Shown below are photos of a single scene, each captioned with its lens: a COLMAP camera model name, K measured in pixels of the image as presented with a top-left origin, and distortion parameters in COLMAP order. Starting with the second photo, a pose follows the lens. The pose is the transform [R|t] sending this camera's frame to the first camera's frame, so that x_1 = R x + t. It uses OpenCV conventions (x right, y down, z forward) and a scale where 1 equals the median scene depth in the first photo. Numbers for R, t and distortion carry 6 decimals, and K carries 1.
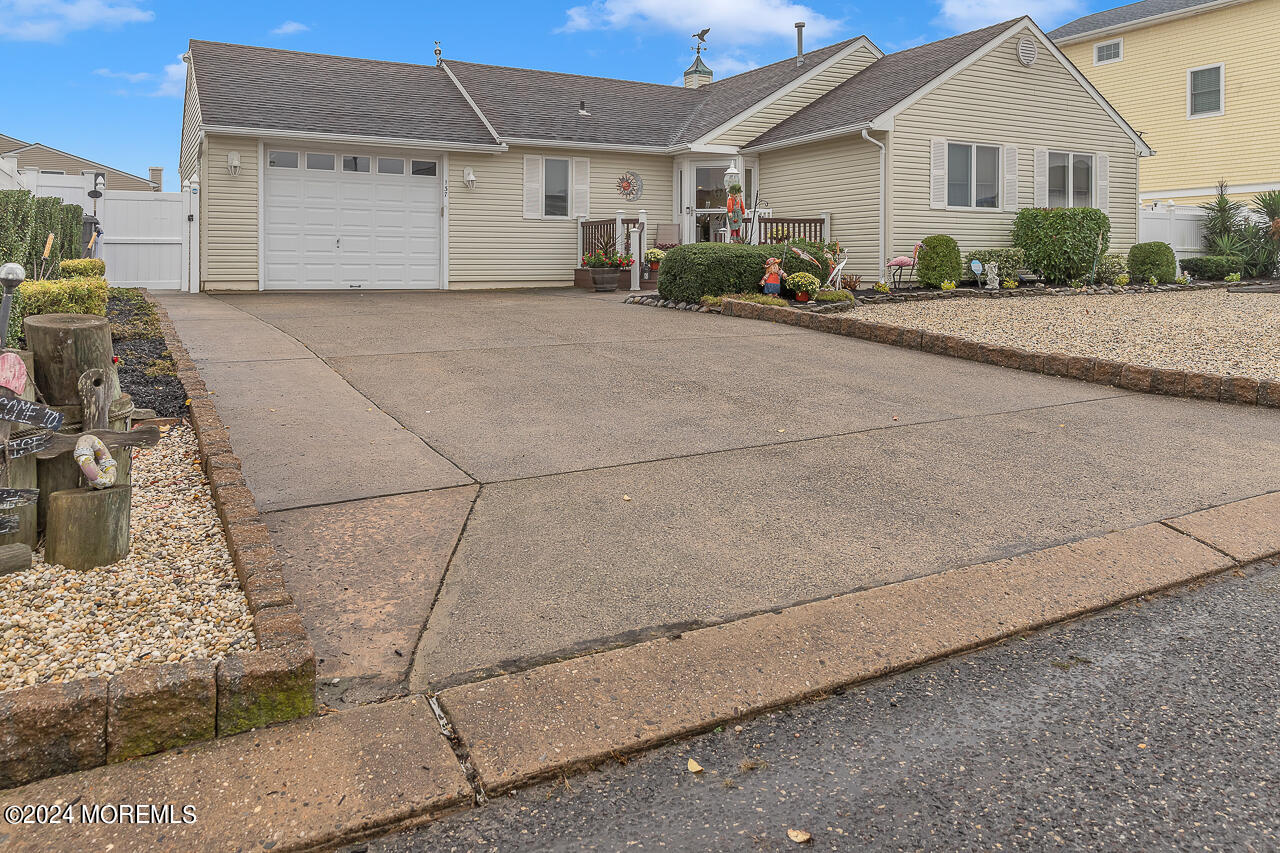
lens RADIAL K [[908.2, 0, 632.5], [0, 908.2, 262.5], [0, 0, 1]] dist [0.008117, -0.002542]
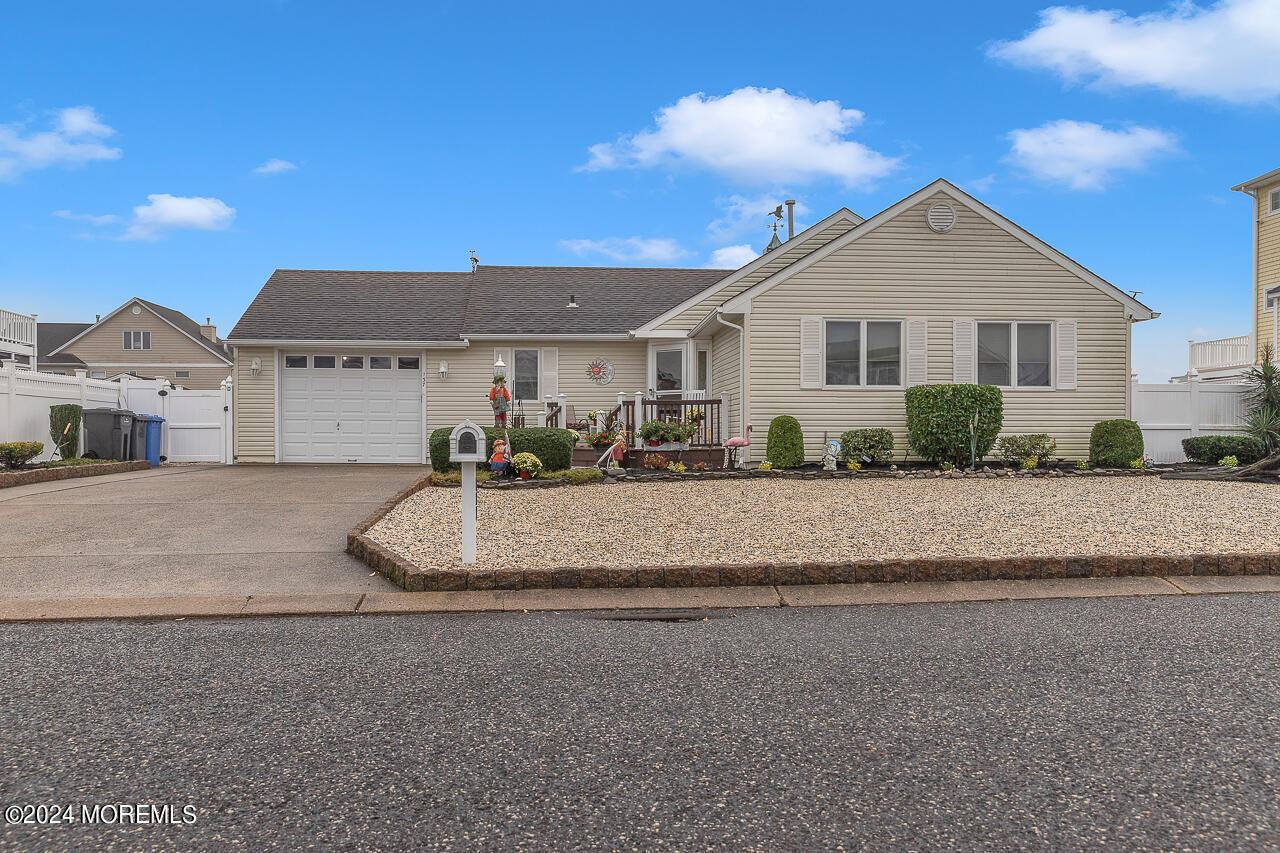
lens RADIAL K [[958.9, 0, 636.7], [0, 958.9, 429.5], [0, 0, 1]] dist [-0.008643, 0.003914]
pose [[0.905557, -0.003120, -0.424214, 0.581511], [-0.000163, 0.999970, -0.007702, -0.006342], [0.424225, 0.007044, 0.905529, -0.021499]]
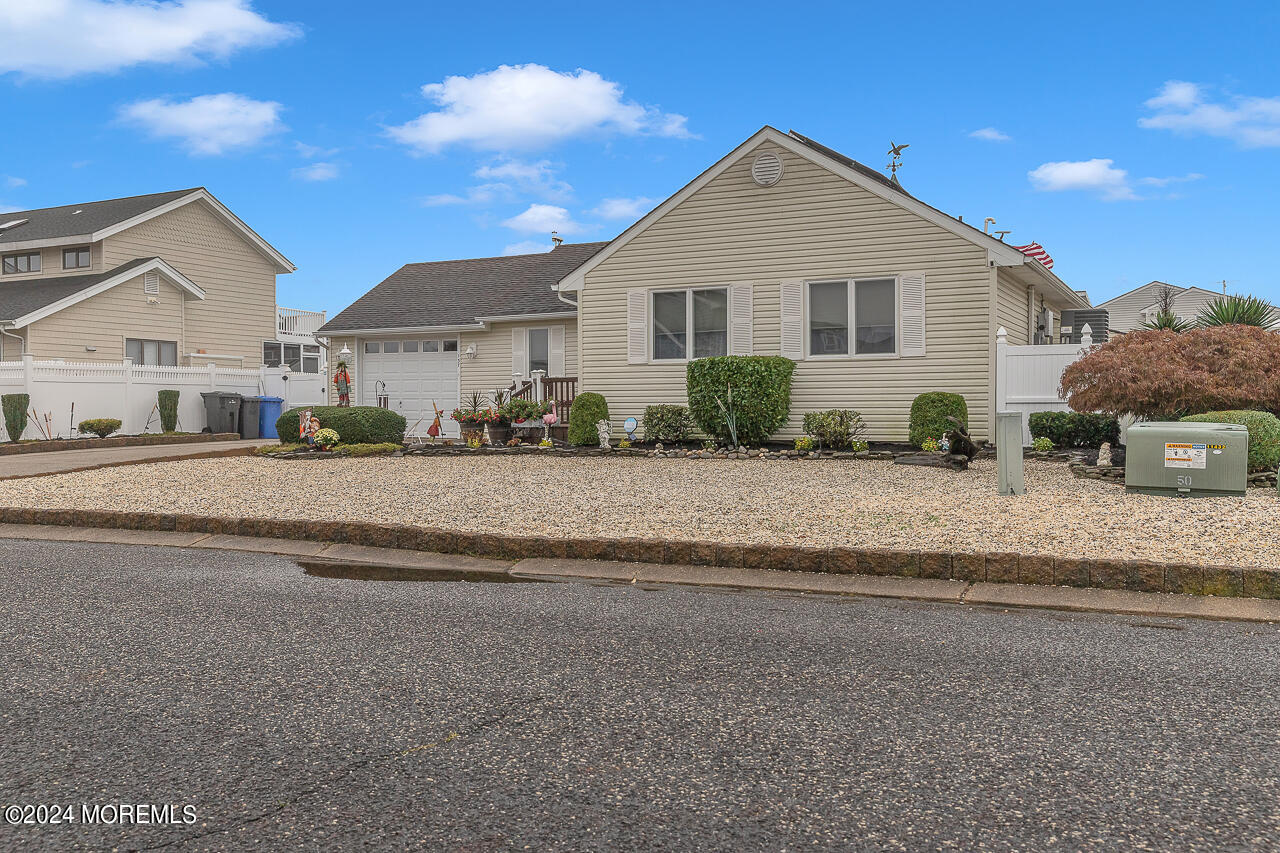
lens RADIAL K [[1120.0, 0, 641.5], [0, 1120.0, 426.7], [0, 0, 1]] dist [-0.008391, 0.001775]
pose [[0.549268, 0.009556, -0.835592, 1.266361], [0.004072, 0.999892, 0.014111, -0.009300], [0.835636, -0.011154, 0.549170, 0.342155]]
